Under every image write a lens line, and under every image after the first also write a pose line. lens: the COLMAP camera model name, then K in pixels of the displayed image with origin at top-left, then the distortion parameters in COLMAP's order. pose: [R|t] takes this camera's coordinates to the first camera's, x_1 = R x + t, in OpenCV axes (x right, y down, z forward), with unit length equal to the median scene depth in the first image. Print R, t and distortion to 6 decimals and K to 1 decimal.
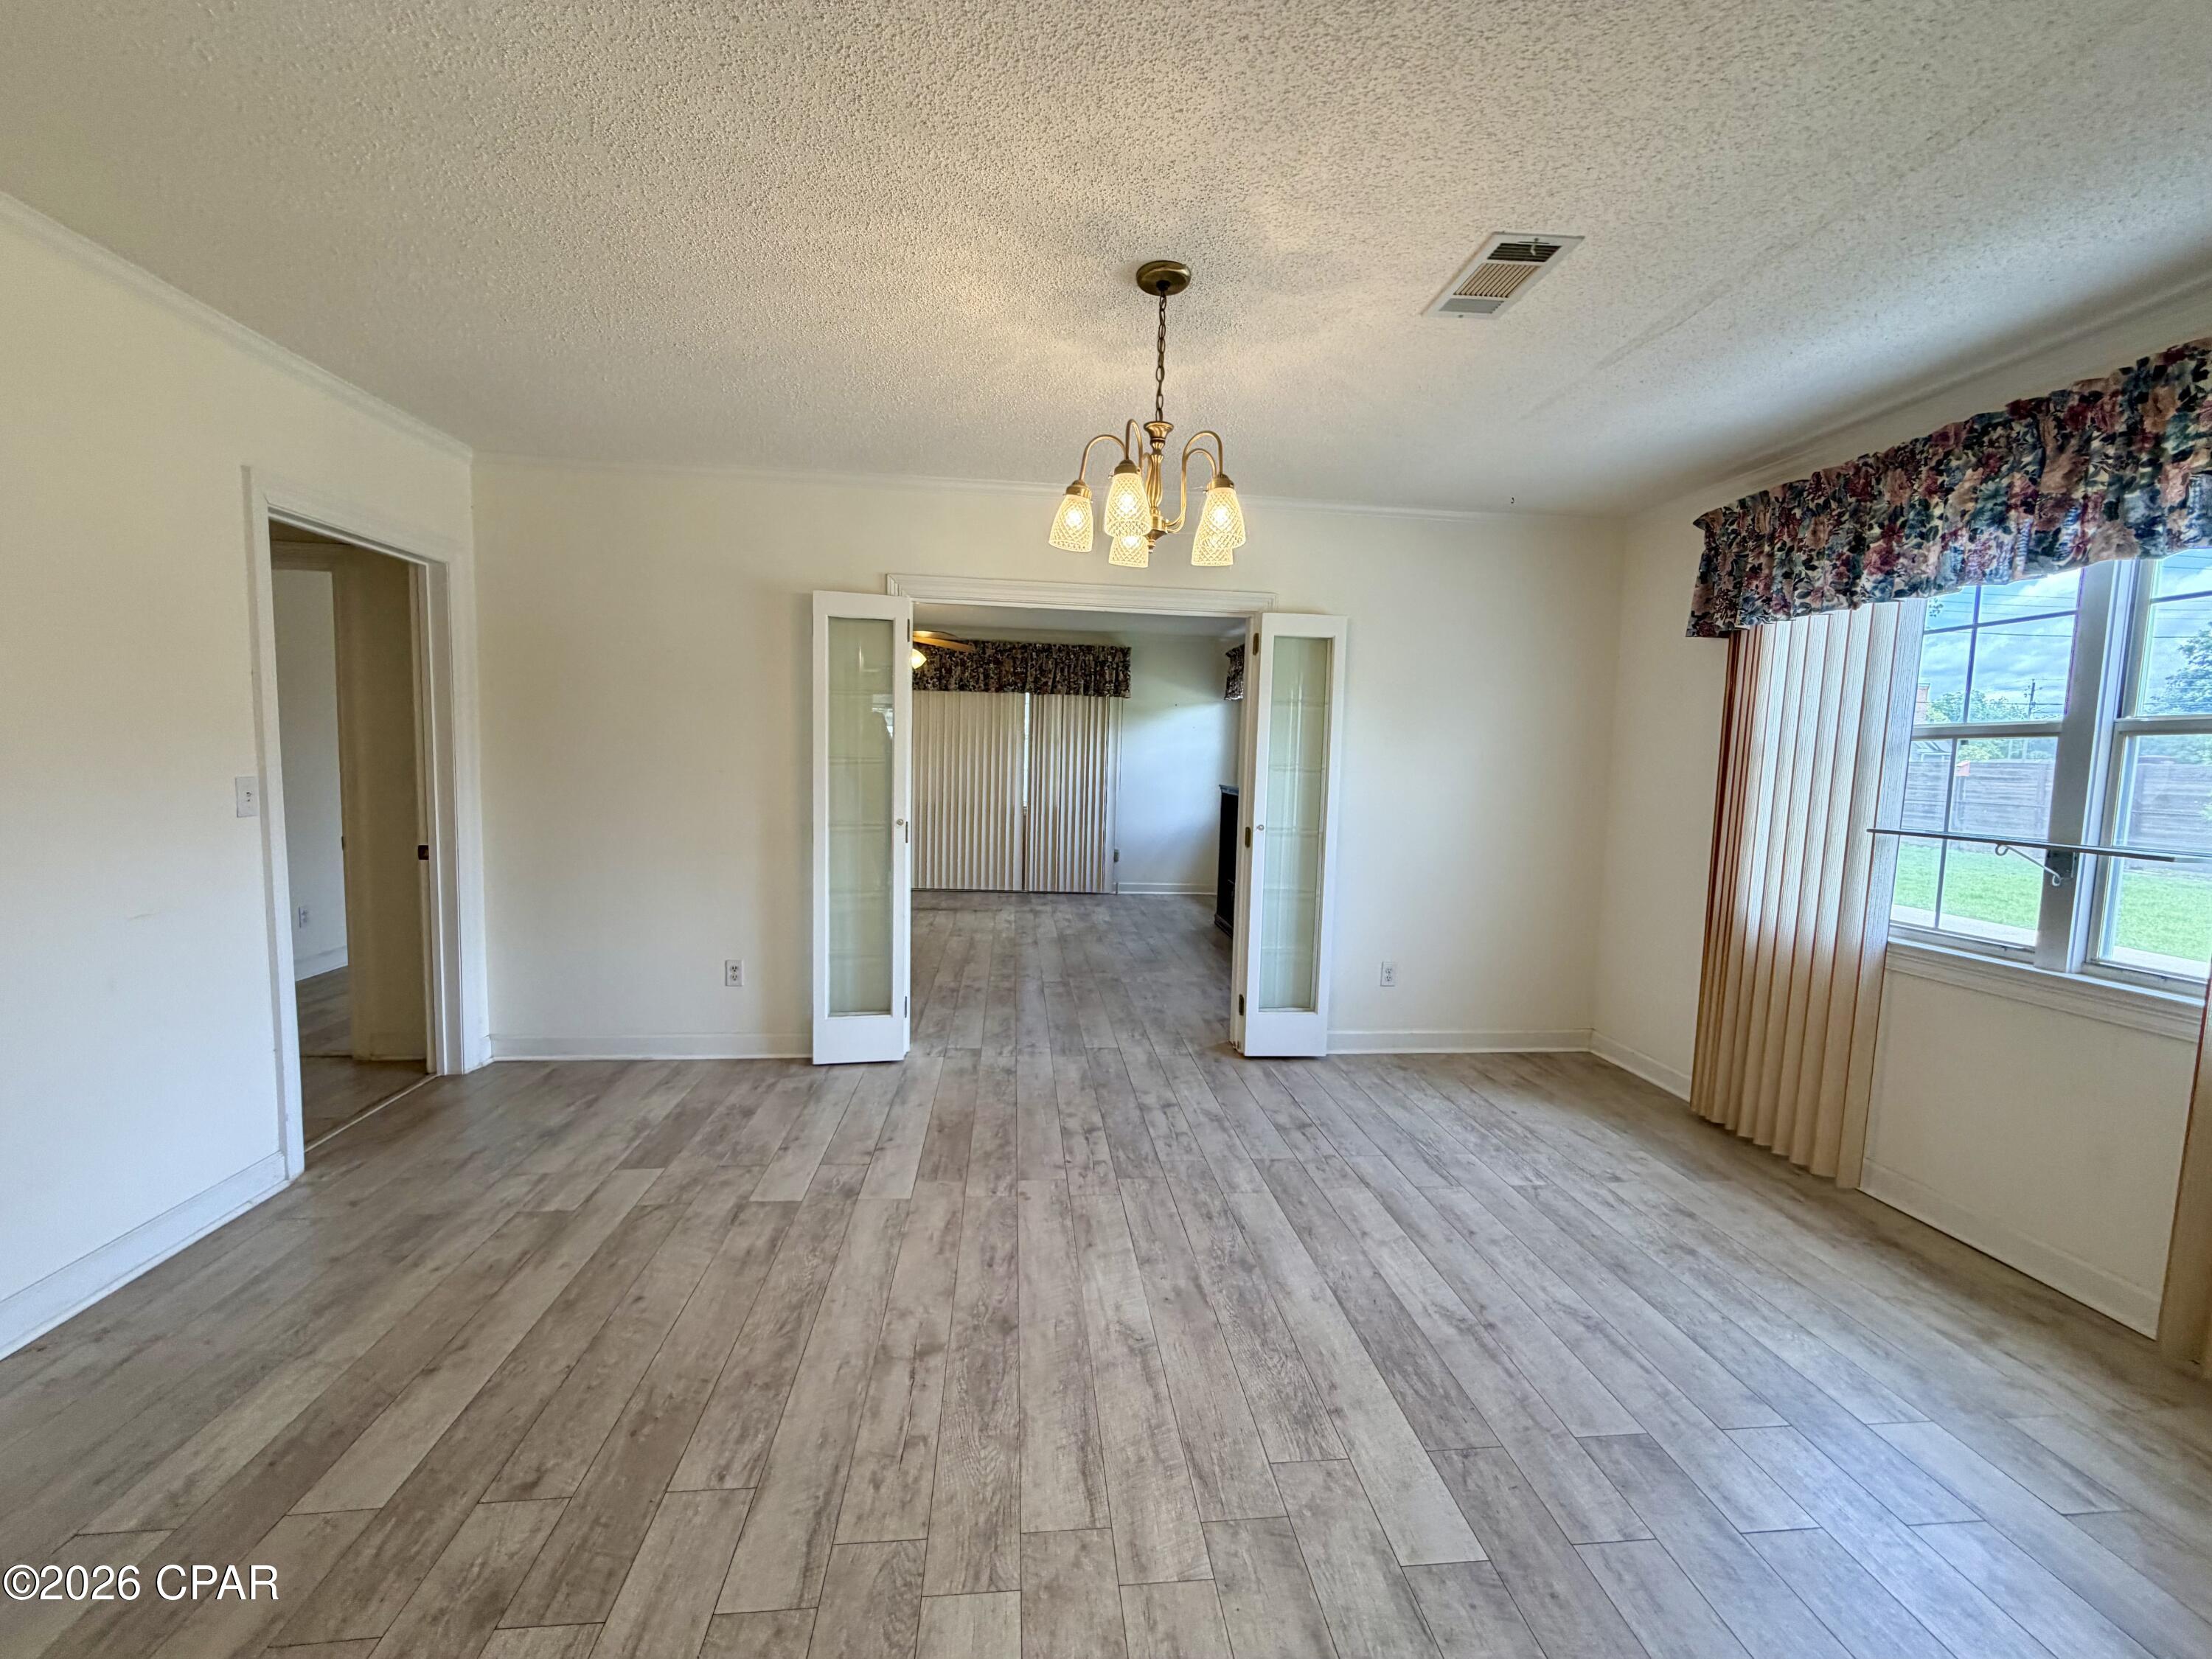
lens RADIAL K [[881.8, 0, 1101.7], [0, 881.8, 823.5], [0, 0, 1]] dist [0.000322, -0.000136]
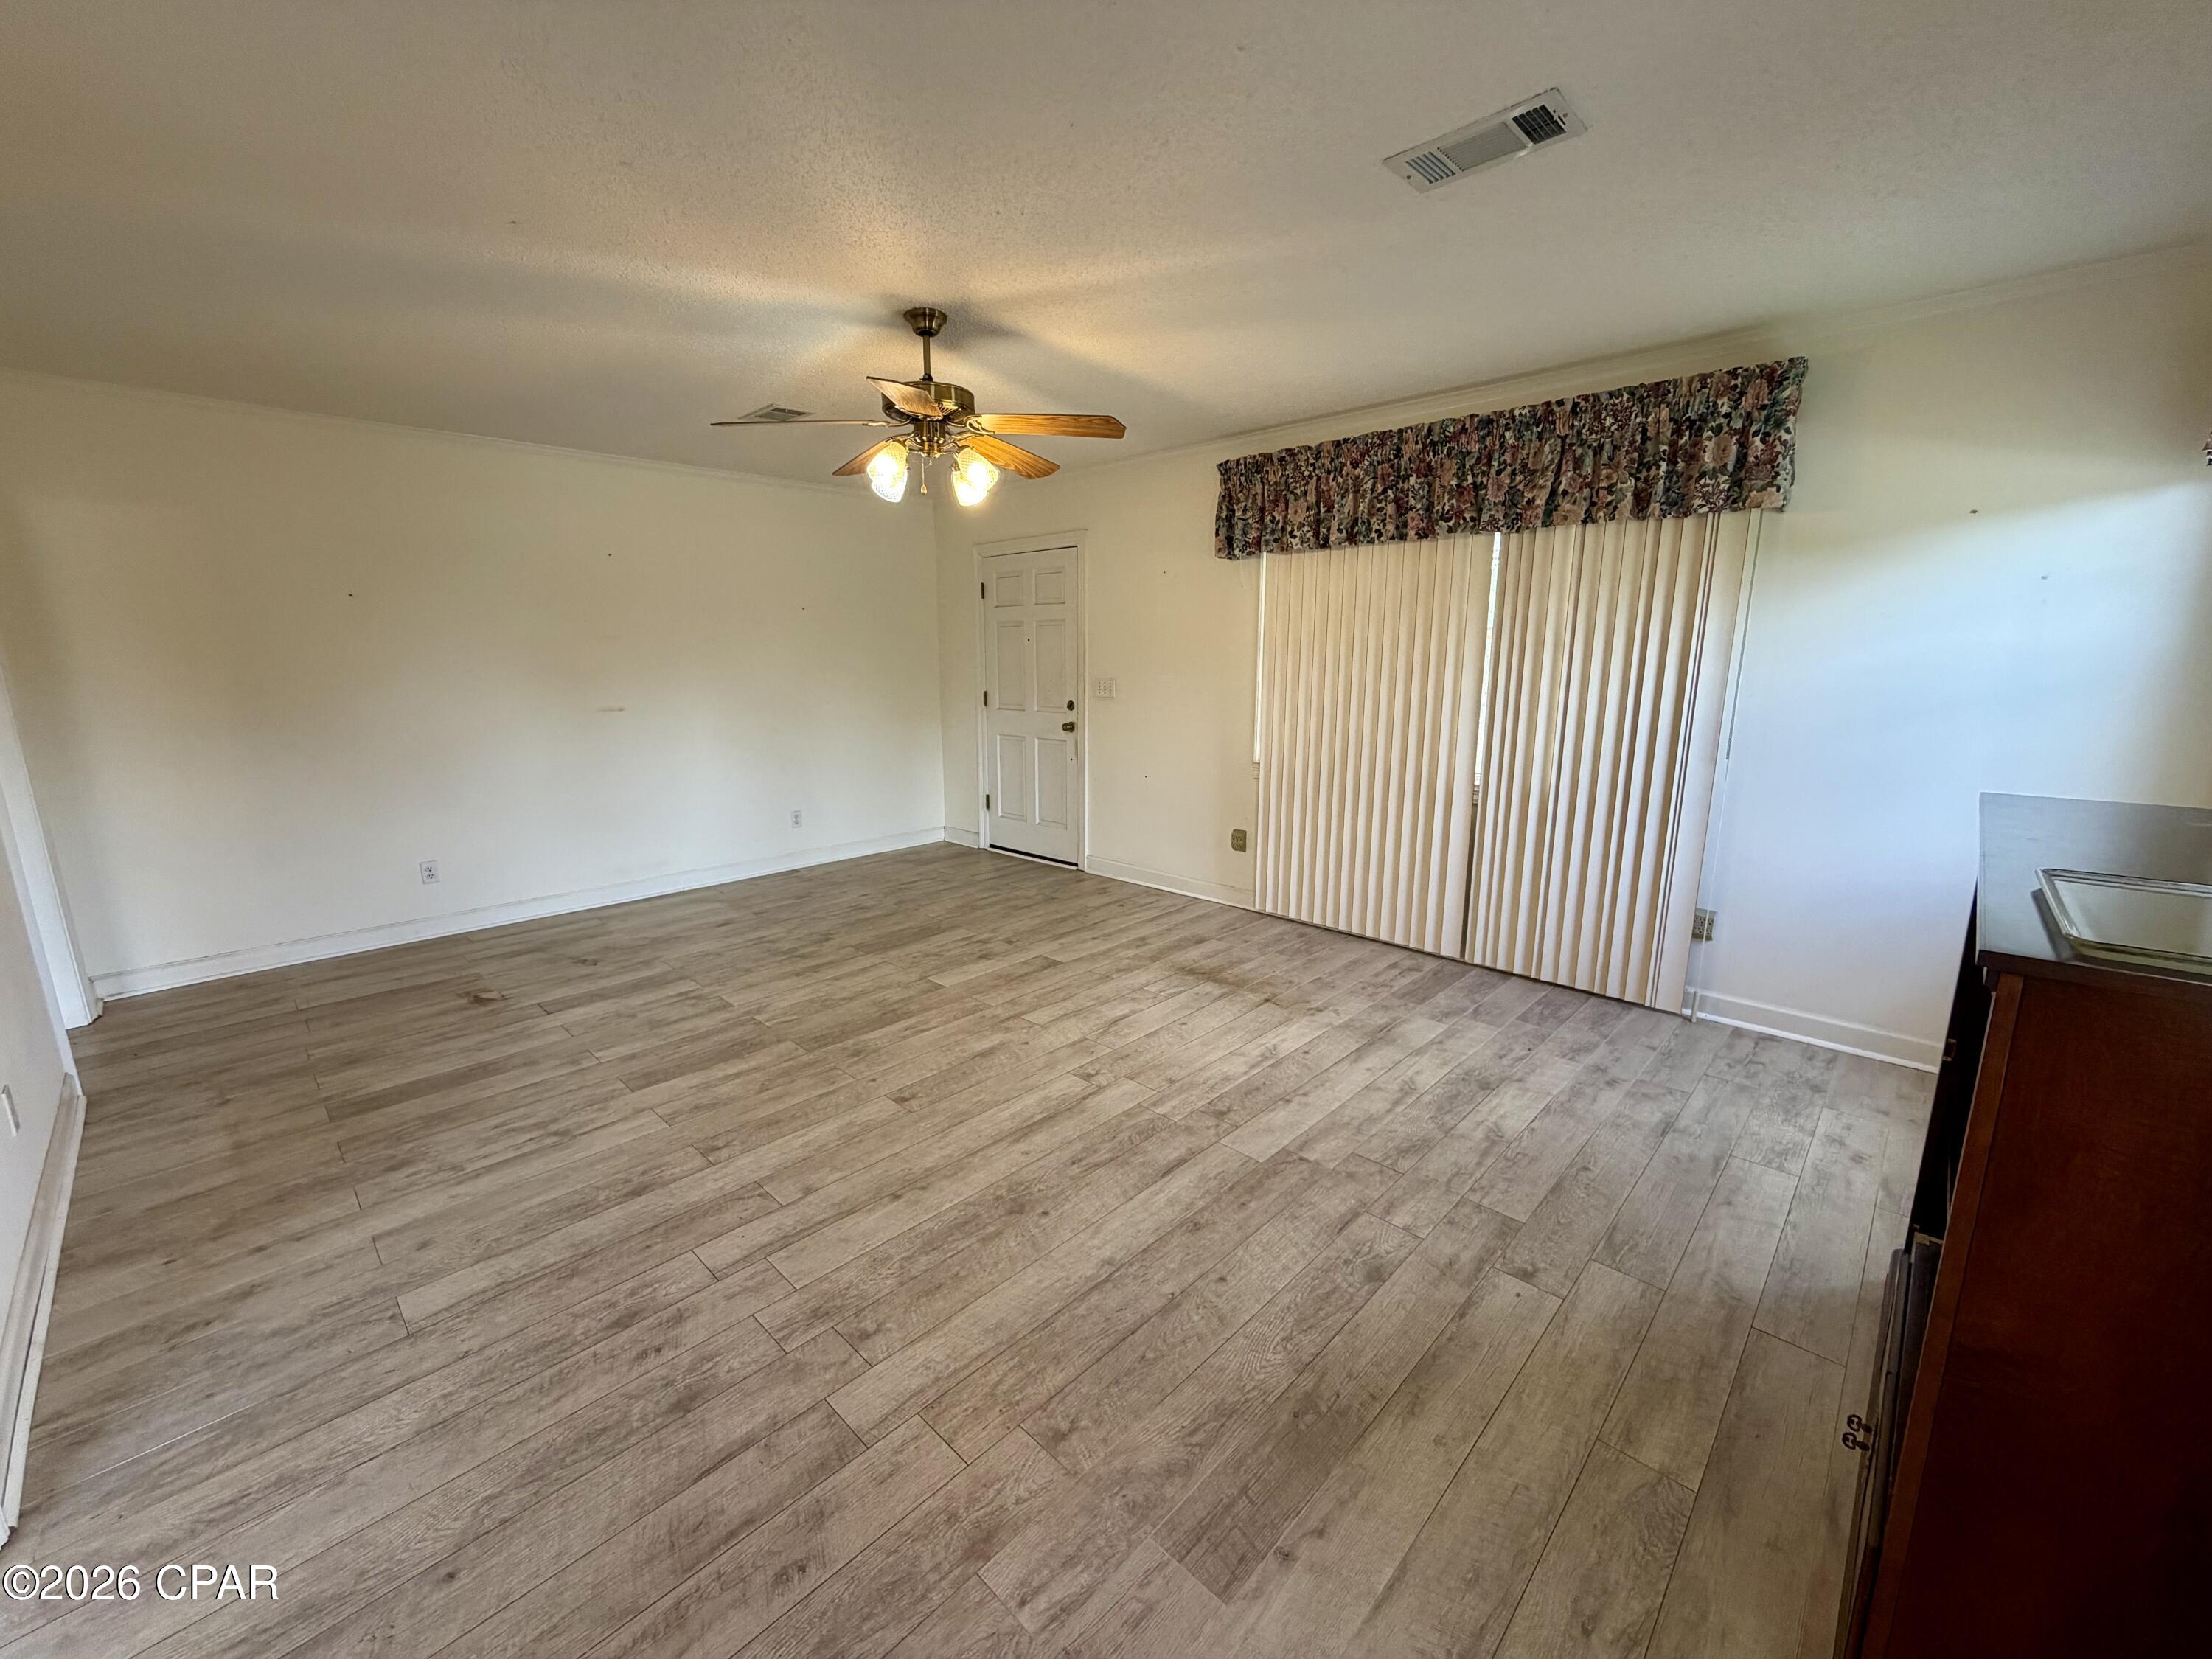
lens RADIAL K [[881.8, 0, 1096.2], [0, 881.8, 833.2], [0, 0, 1]] dist [0.000322, -0.000136]
pose [[0.644690, 0.122941, -0.754493, 0.372941], [-0.036470, 0.990806, 0.130284, -0.129481], [0.763574, -0.056477, 0.643246, 1.474373]]
